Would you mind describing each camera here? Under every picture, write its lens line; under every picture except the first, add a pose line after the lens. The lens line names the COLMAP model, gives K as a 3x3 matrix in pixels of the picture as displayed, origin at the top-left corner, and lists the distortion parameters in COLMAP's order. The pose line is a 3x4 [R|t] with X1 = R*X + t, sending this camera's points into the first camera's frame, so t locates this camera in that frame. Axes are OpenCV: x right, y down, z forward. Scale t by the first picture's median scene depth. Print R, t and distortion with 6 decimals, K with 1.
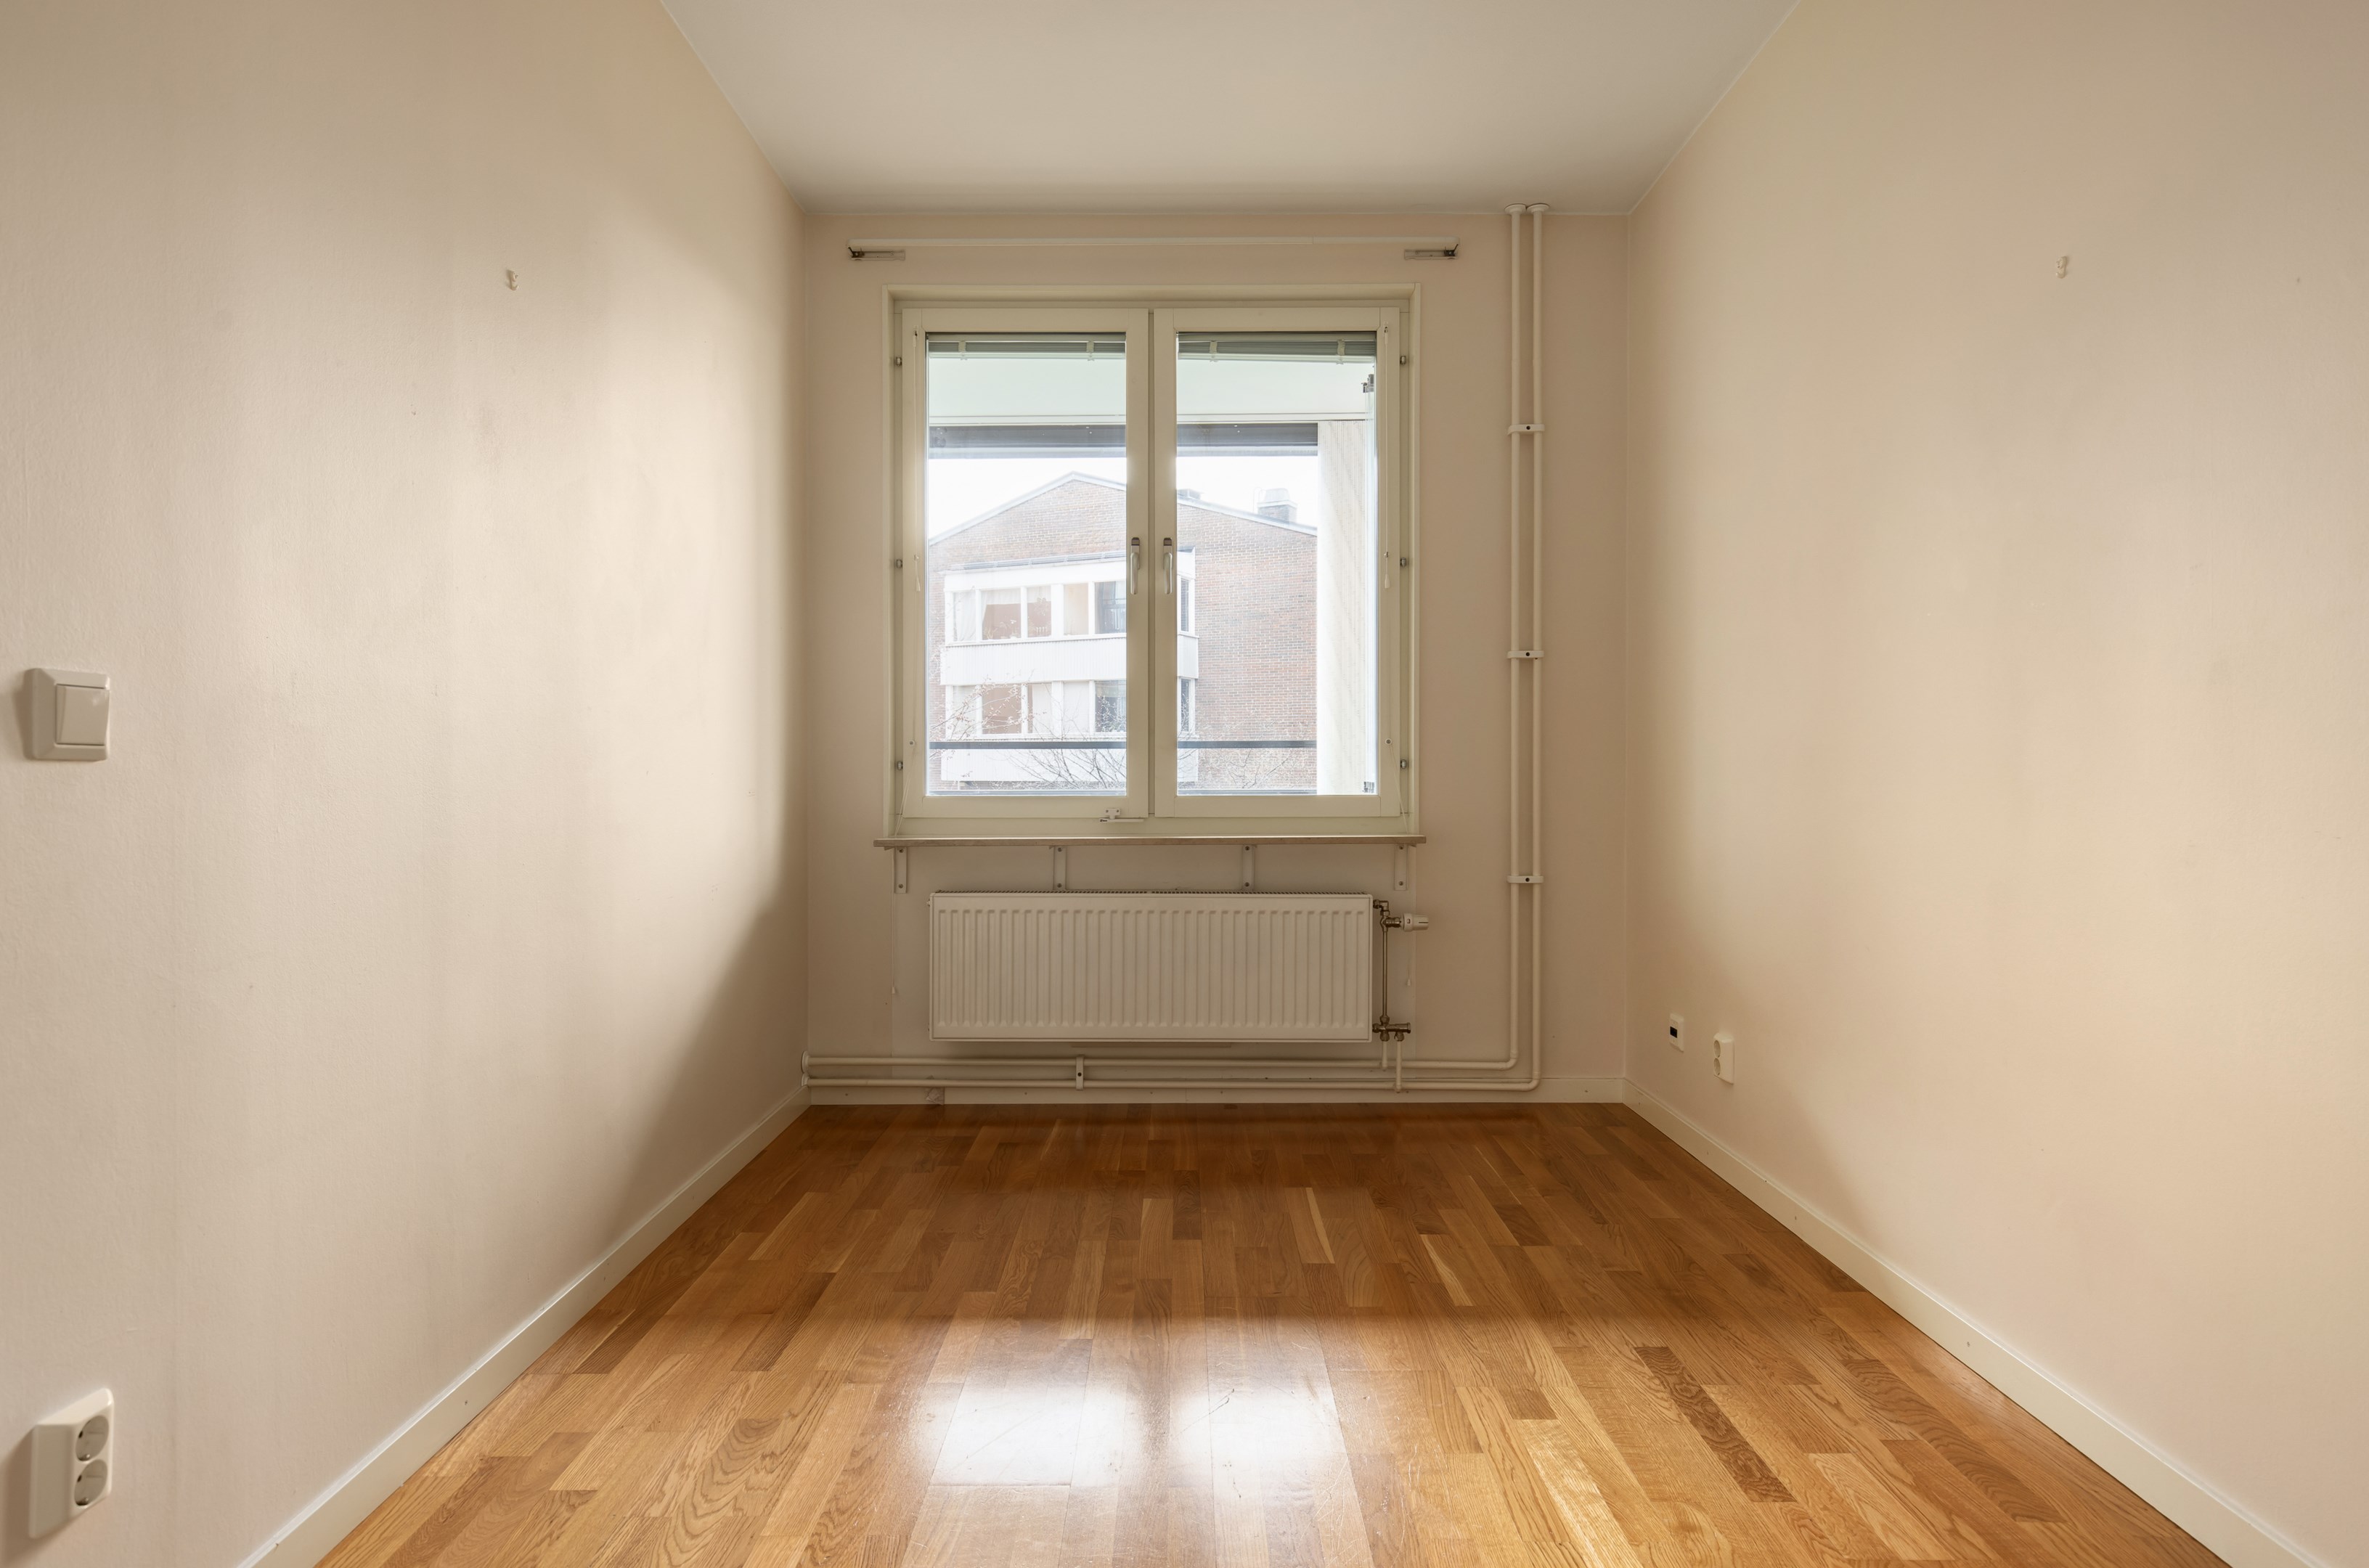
lens RADIAL K [[1344.8, 0, 1170.8], [0, 1344.8, 778.7], [0, 0, 1]] dist [0.013835, -0.000864]
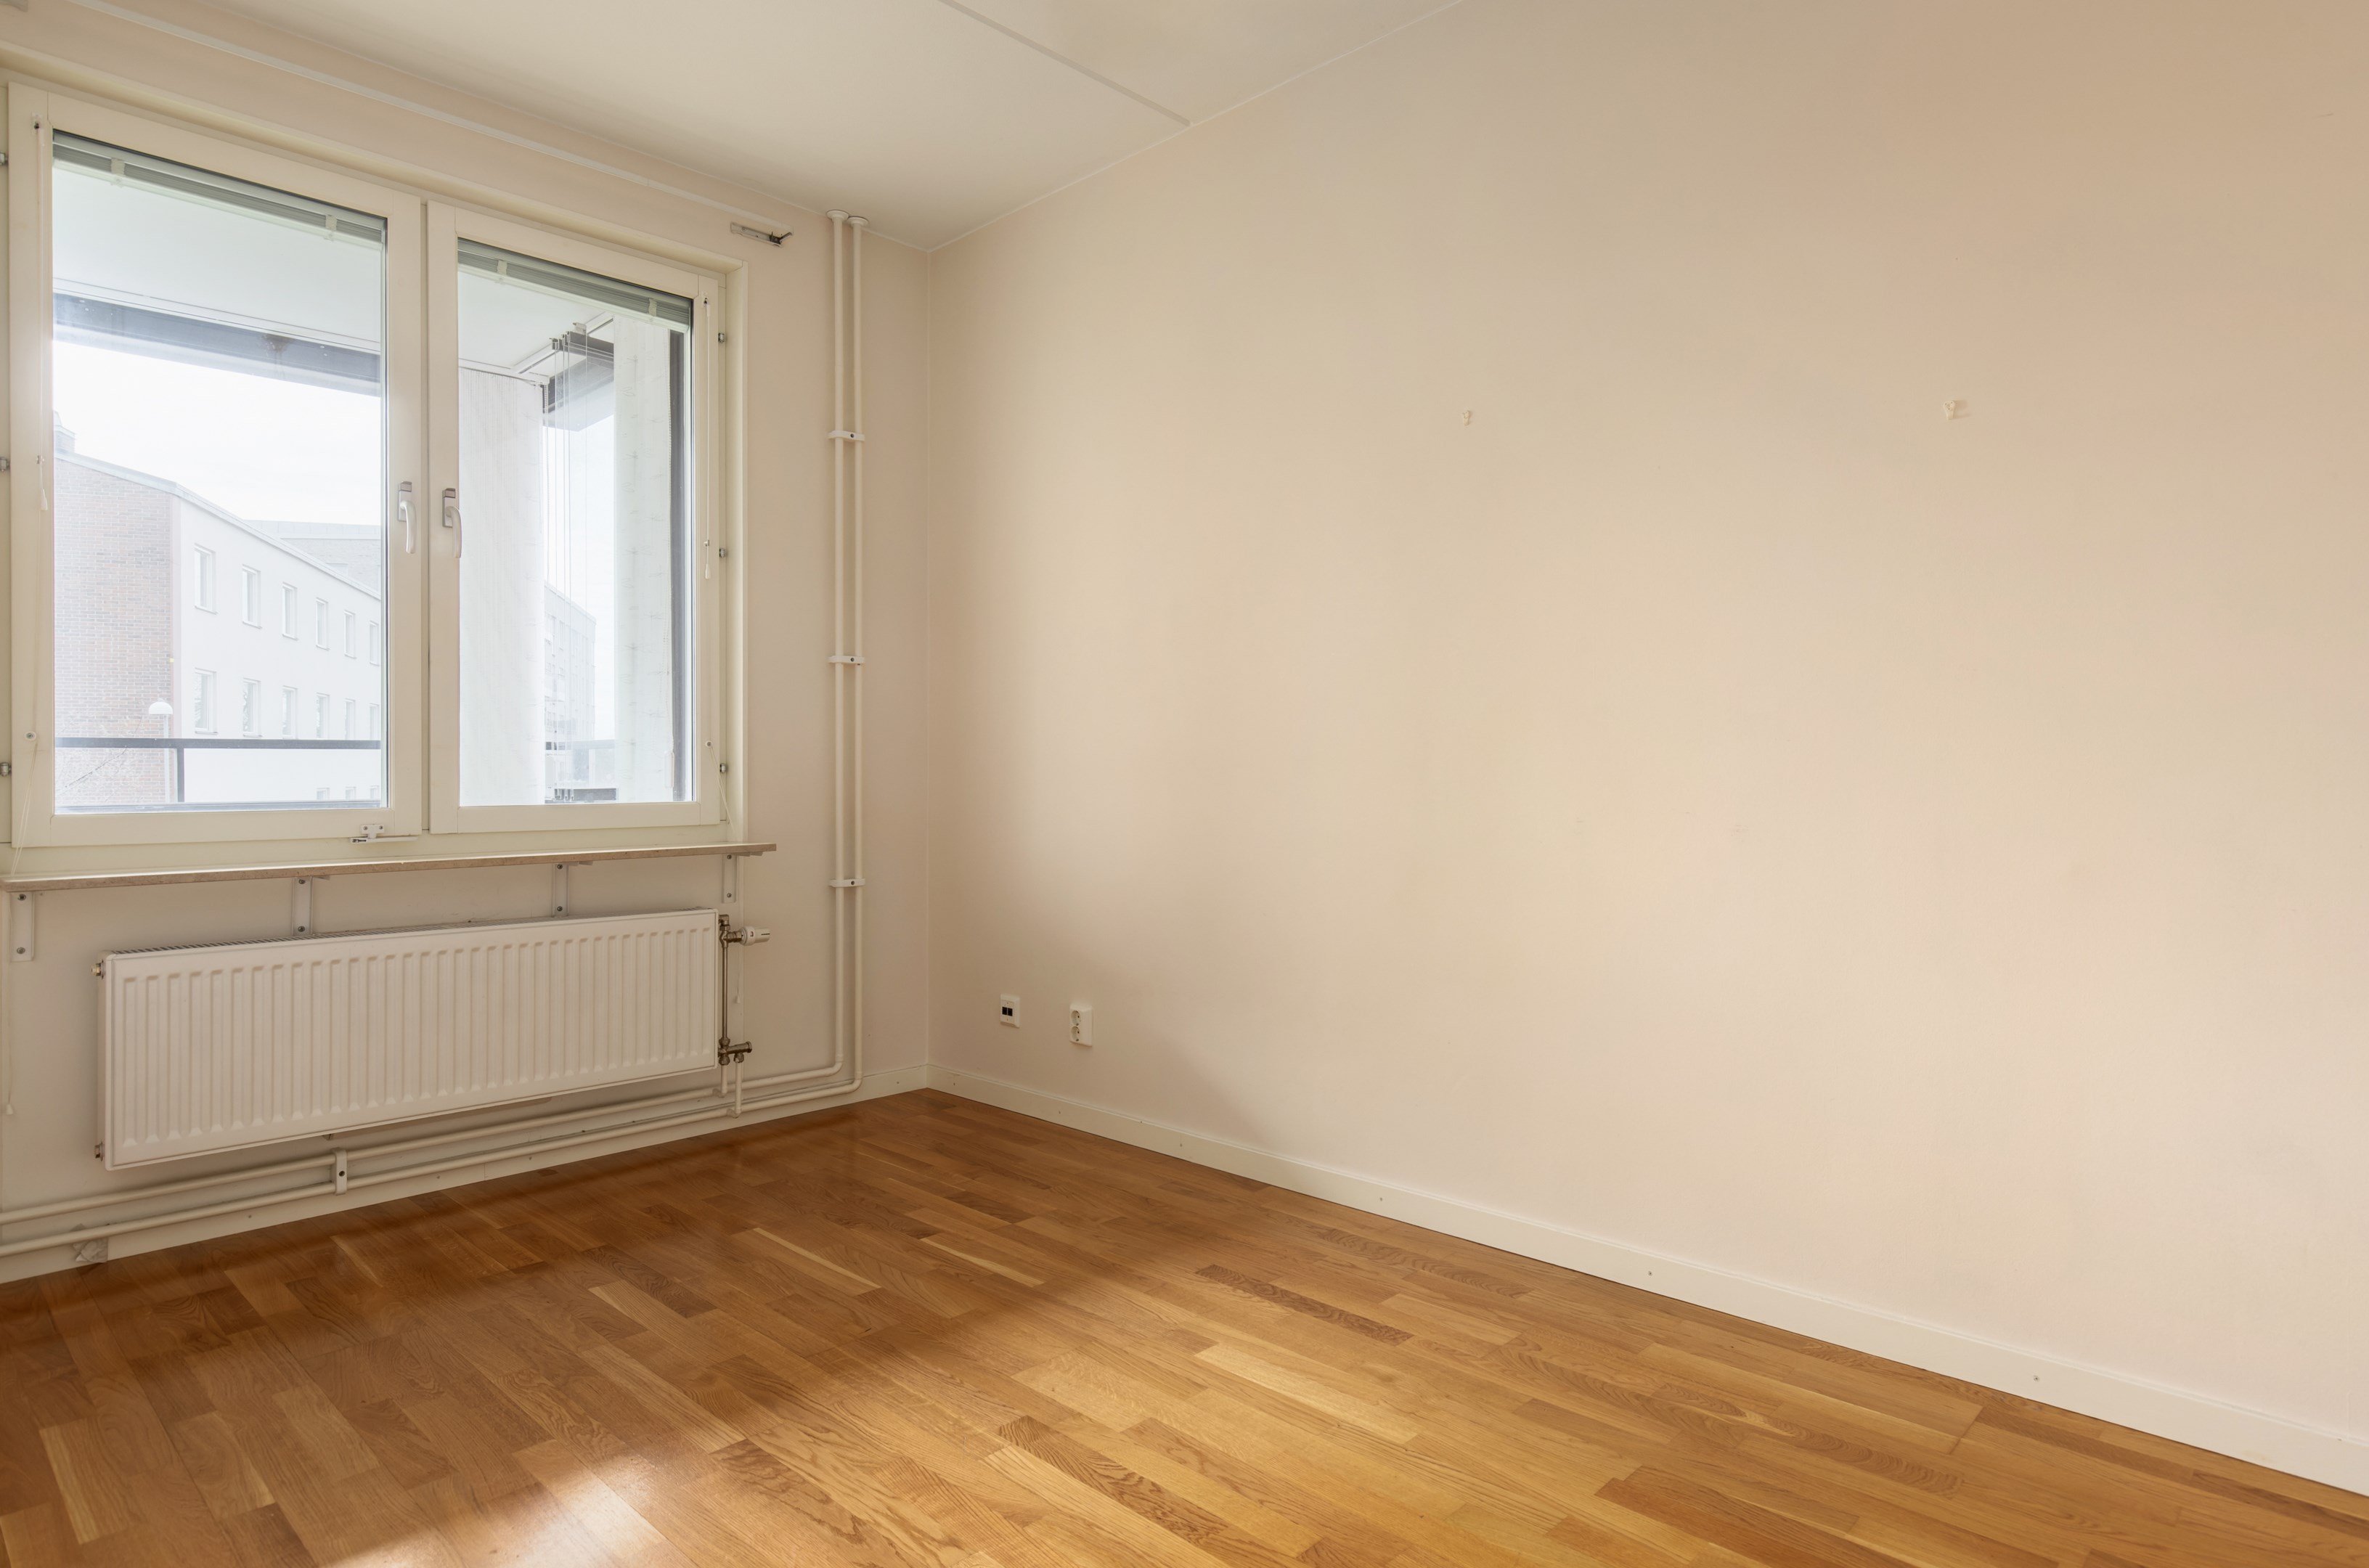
lens RADIAL K [[1344.8, 0, 1170.8], [0, 1344.8, 778.7], [0, 0, 1]] dist [0.013835, -0.000864]
pose [[0.691219, -0.004423, 0.722632, -0.301343], [0.007651, 0.999970, -0.001198, 0.000137], [-0.722605, 0.006358, 0.691232, 0.129979]]
